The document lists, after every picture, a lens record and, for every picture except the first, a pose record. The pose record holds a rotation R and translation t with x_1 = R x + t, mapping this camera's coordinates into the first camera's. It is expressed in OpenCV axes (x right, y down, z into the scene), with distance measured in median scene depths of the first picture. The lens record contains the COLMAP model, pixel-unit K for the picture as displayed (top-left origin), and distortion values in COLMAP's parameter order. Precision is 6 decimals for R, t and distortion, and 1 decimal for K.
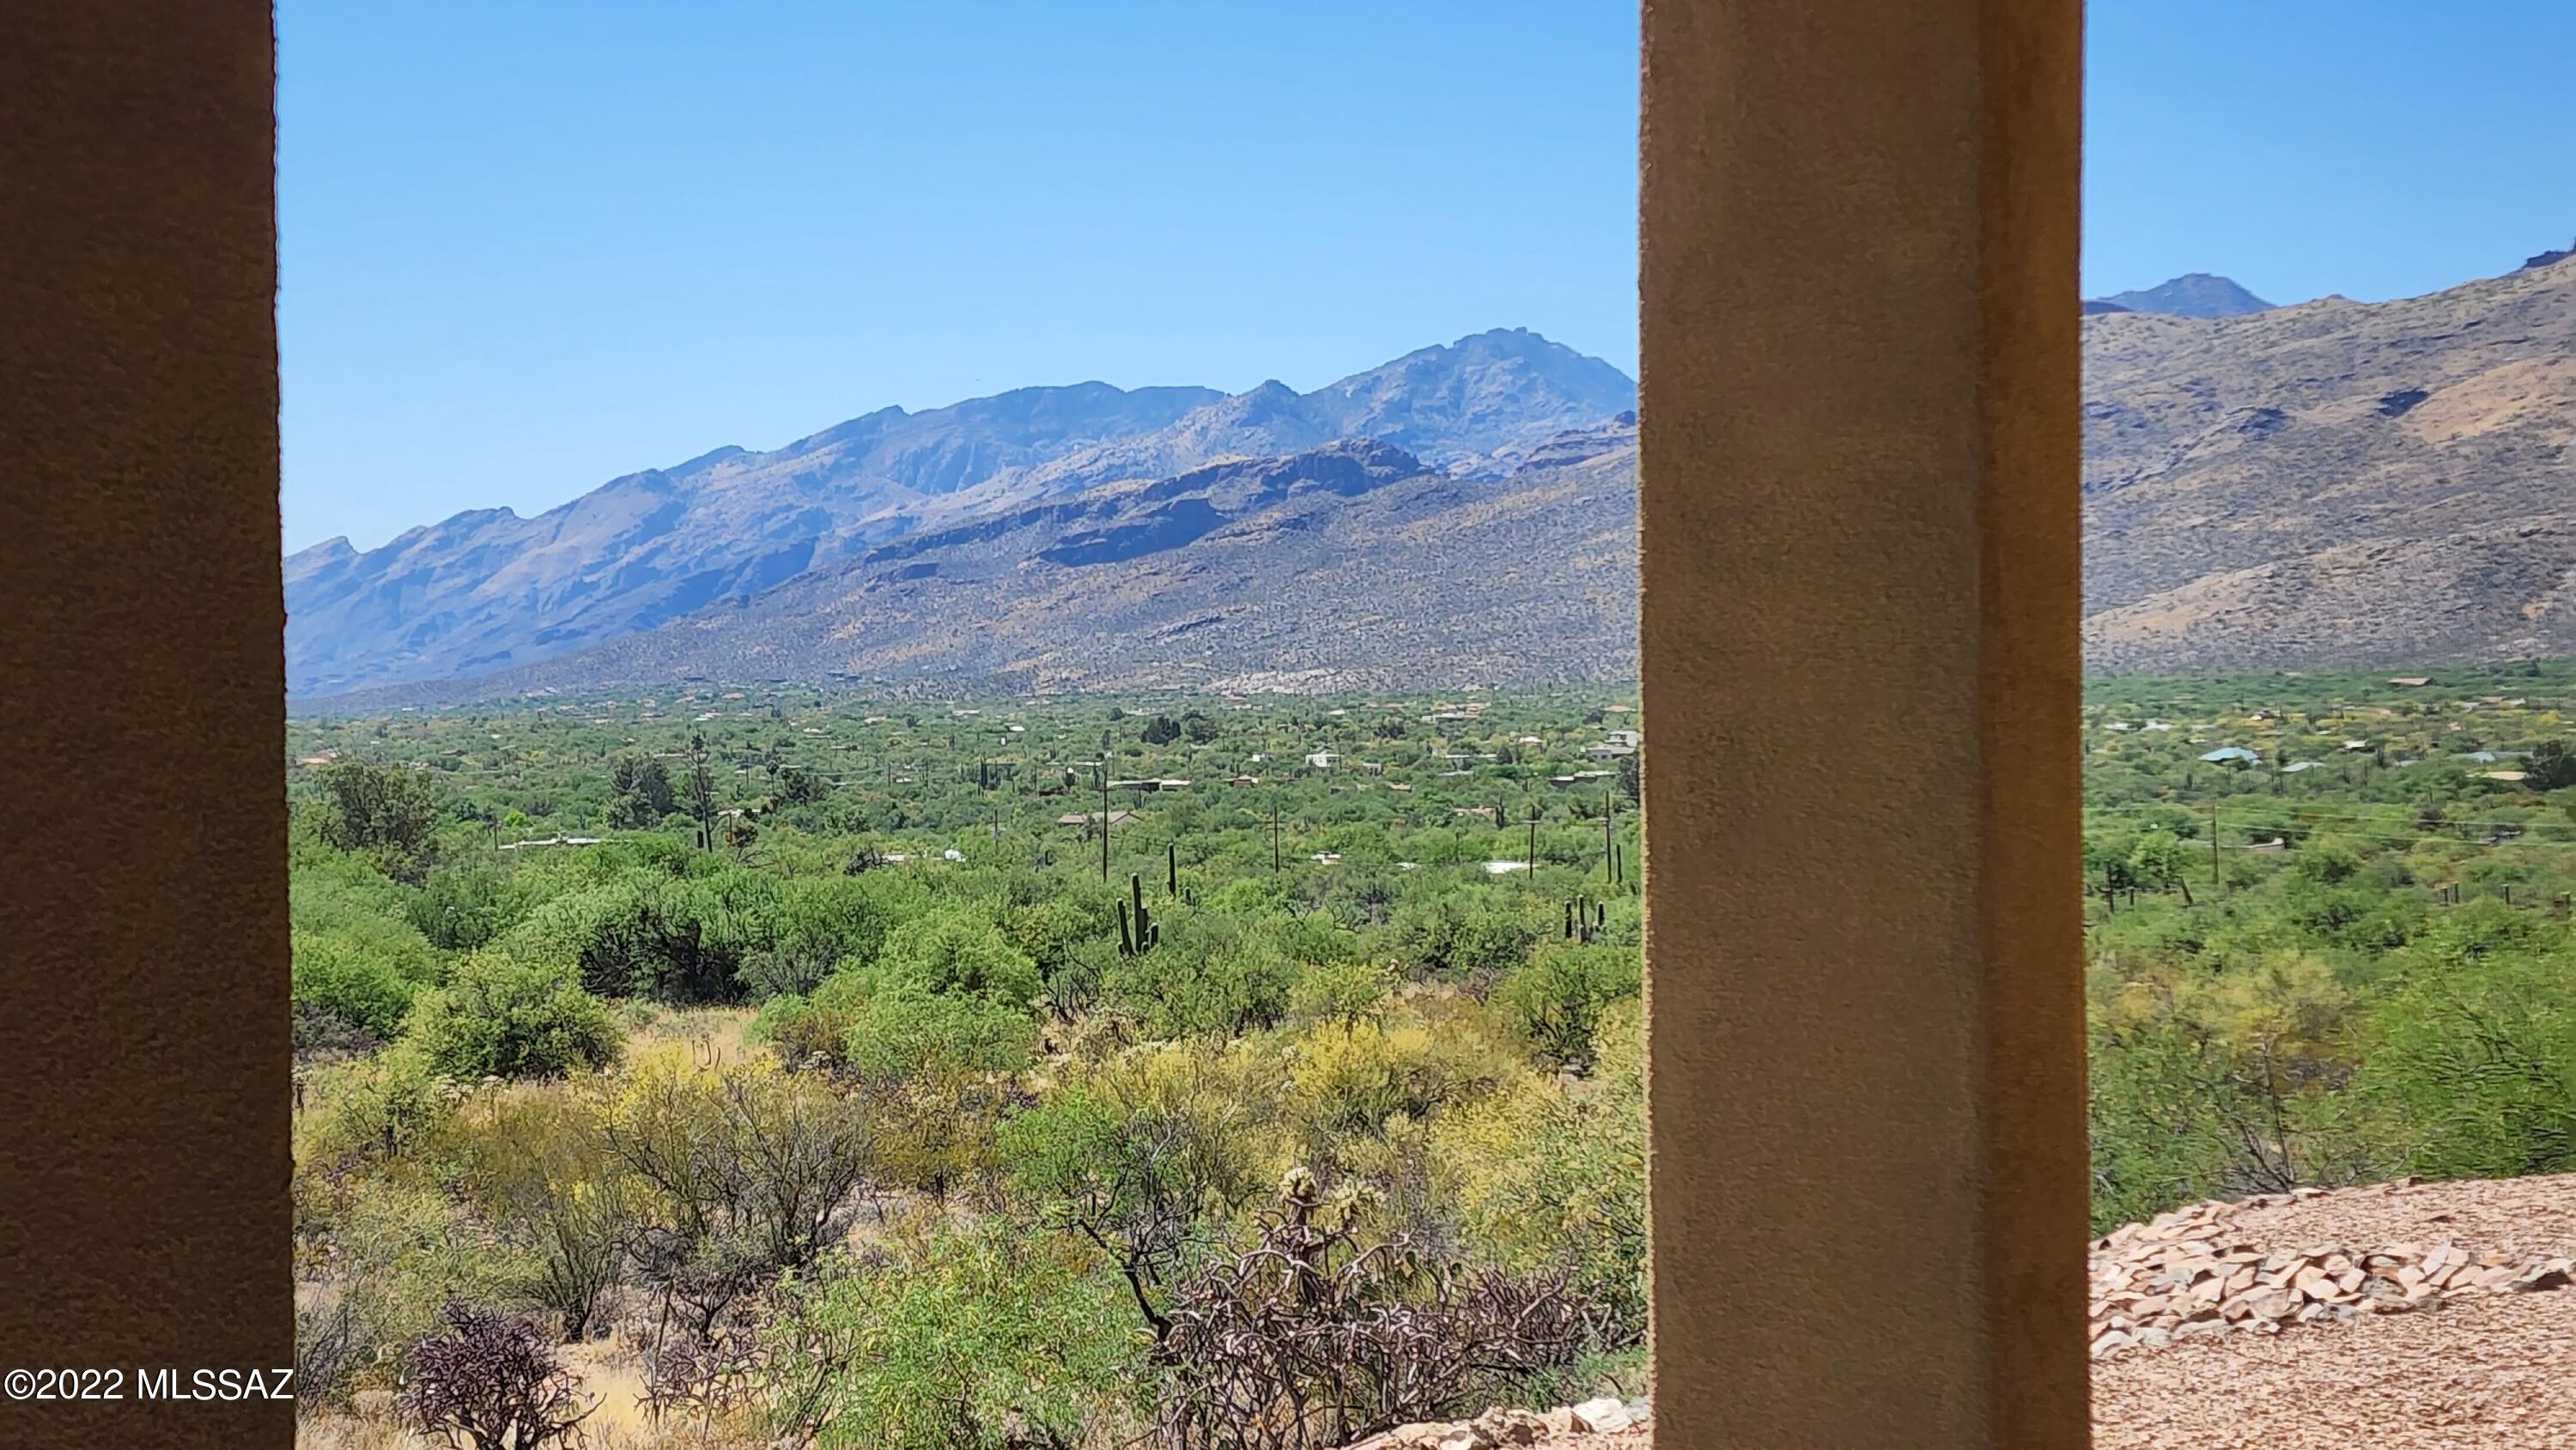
lens RADIAL K [[1744.1, 0, 1263.6], [0, 1744.1, 721.6], [0, 0, 1]] dist [0.061154, -0.009155]
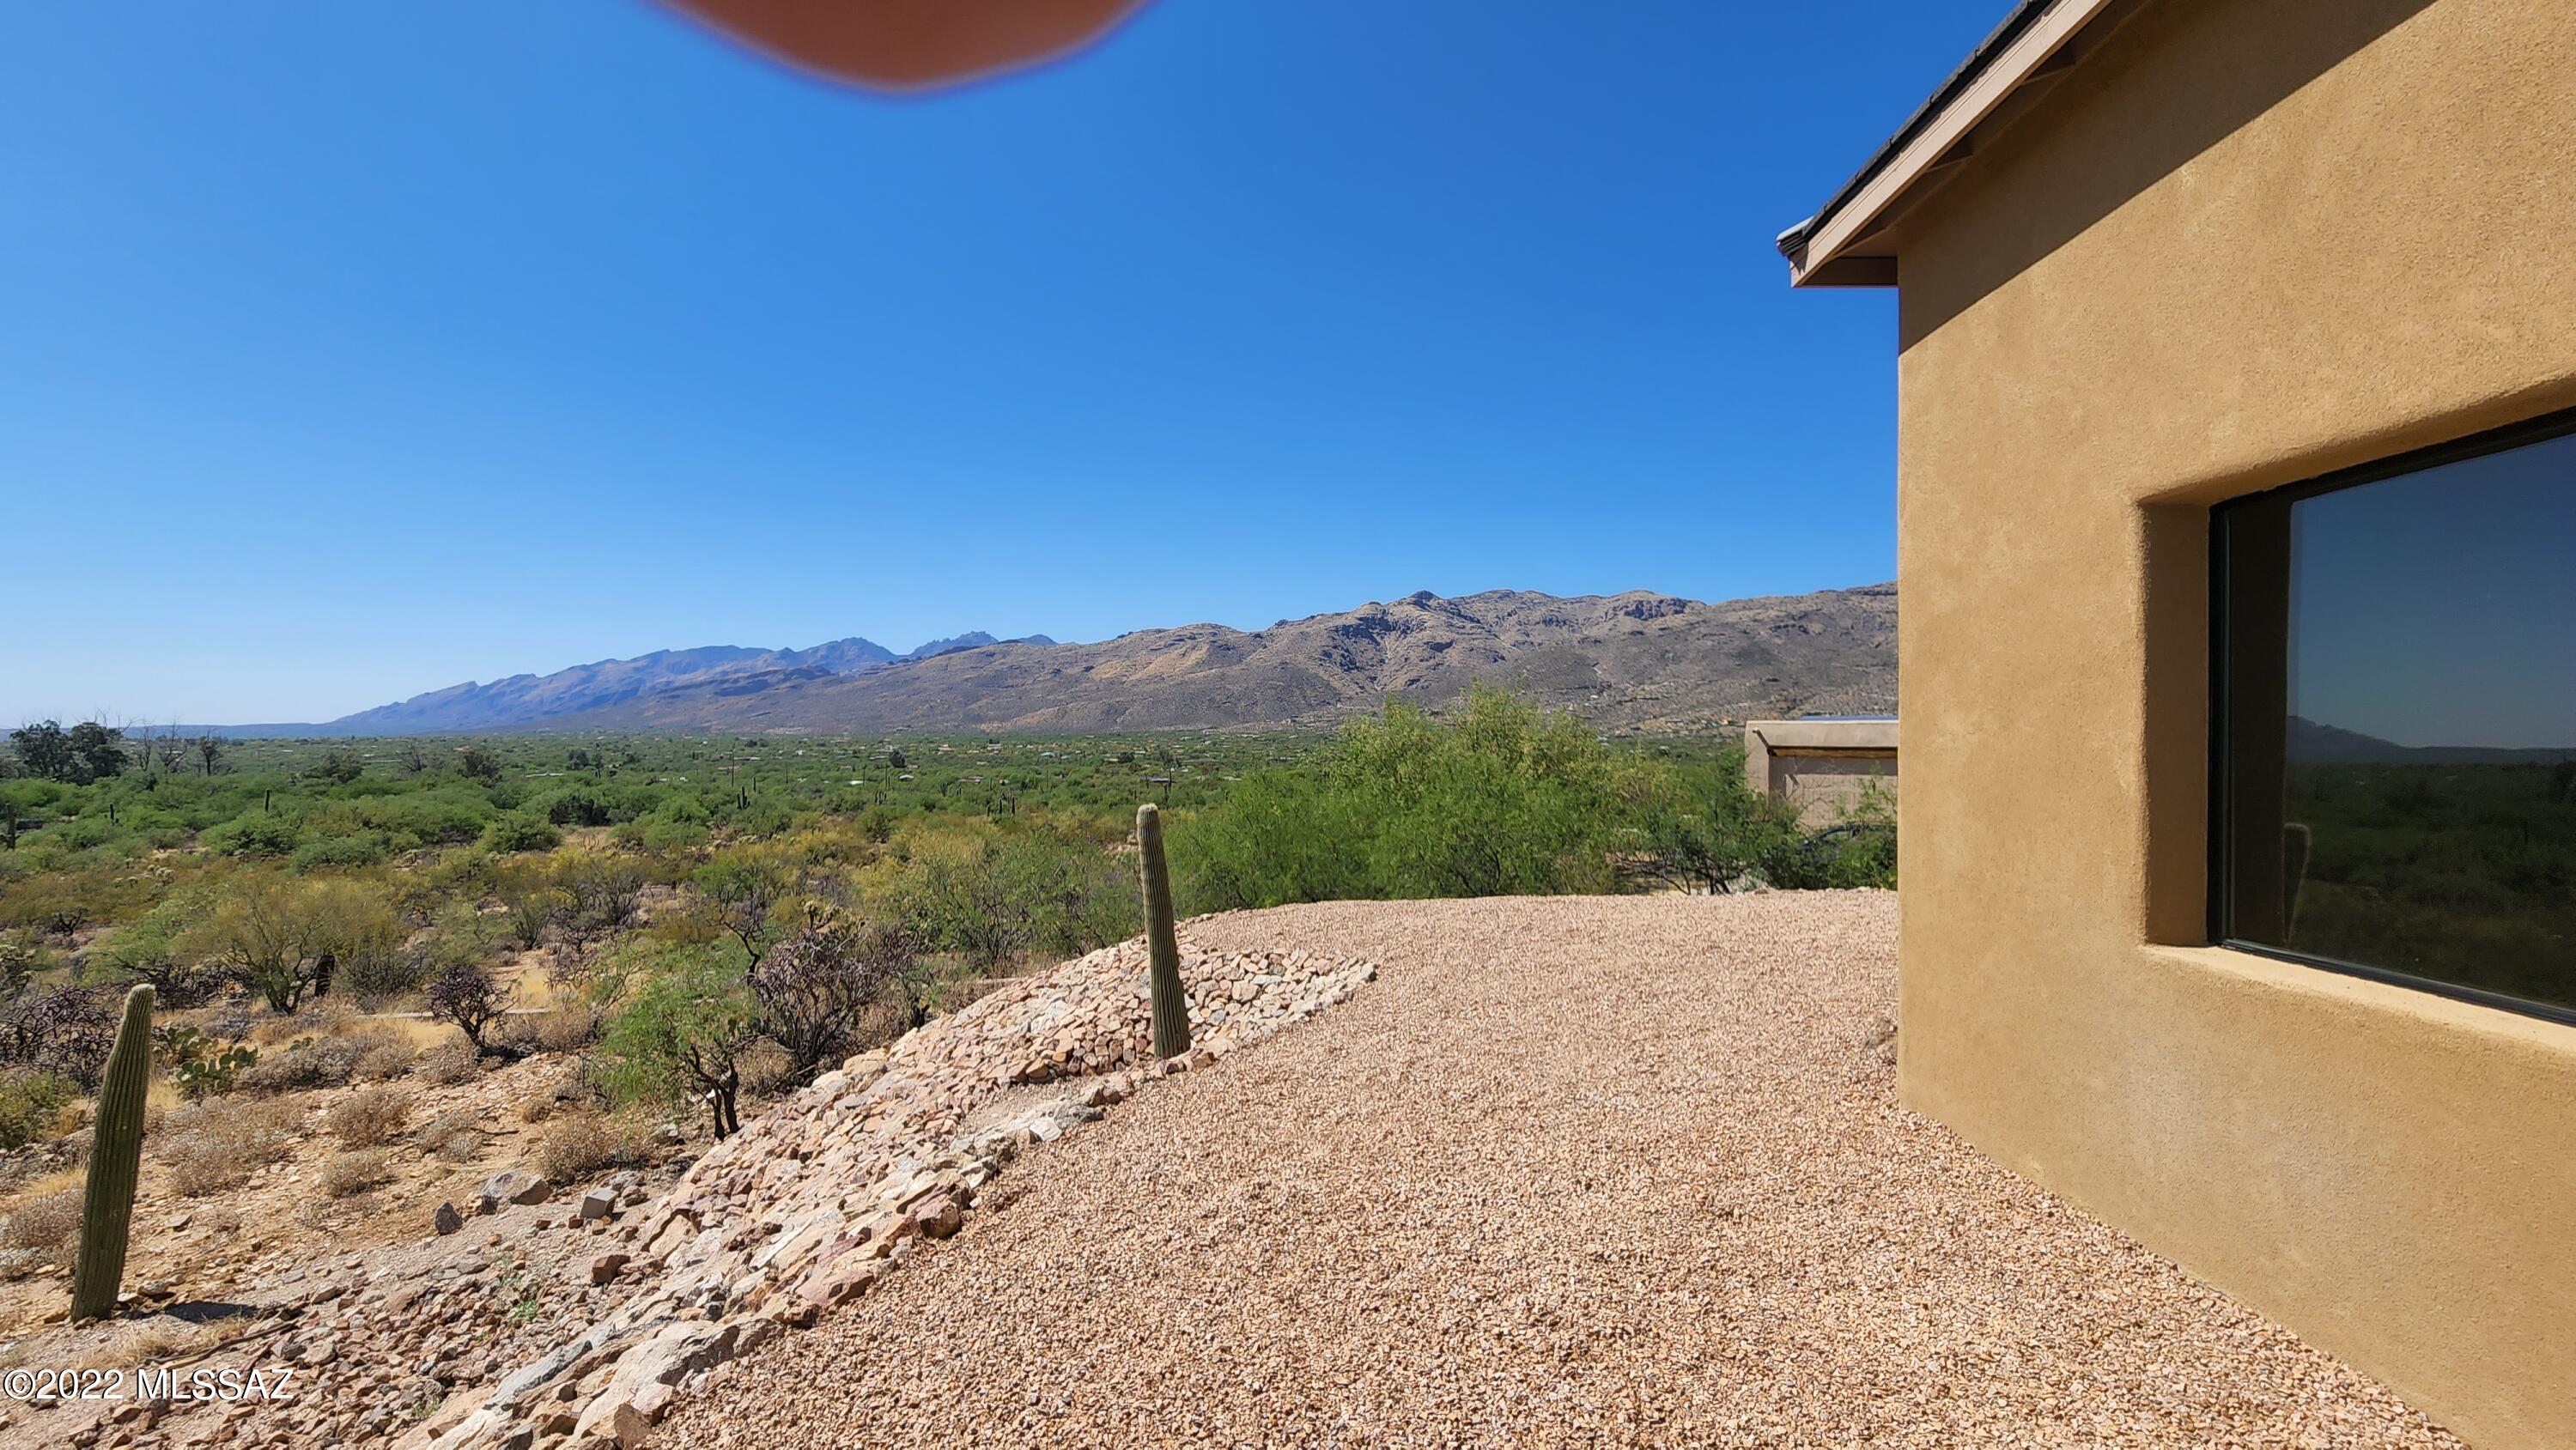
lens RADIAL K [[1069.1, 0, 1303.0], [0, 1069.1, 743.1], [0, 0, 1]] dist [-0.003805, 0.000463]
pose [[0.925830, 0.016460, 0.377581, 0.160029], [-0.011058, 0.999803, -0.016471, 0.027158], [-0.377778, 0.011074, 0.925830, -1.432022]]
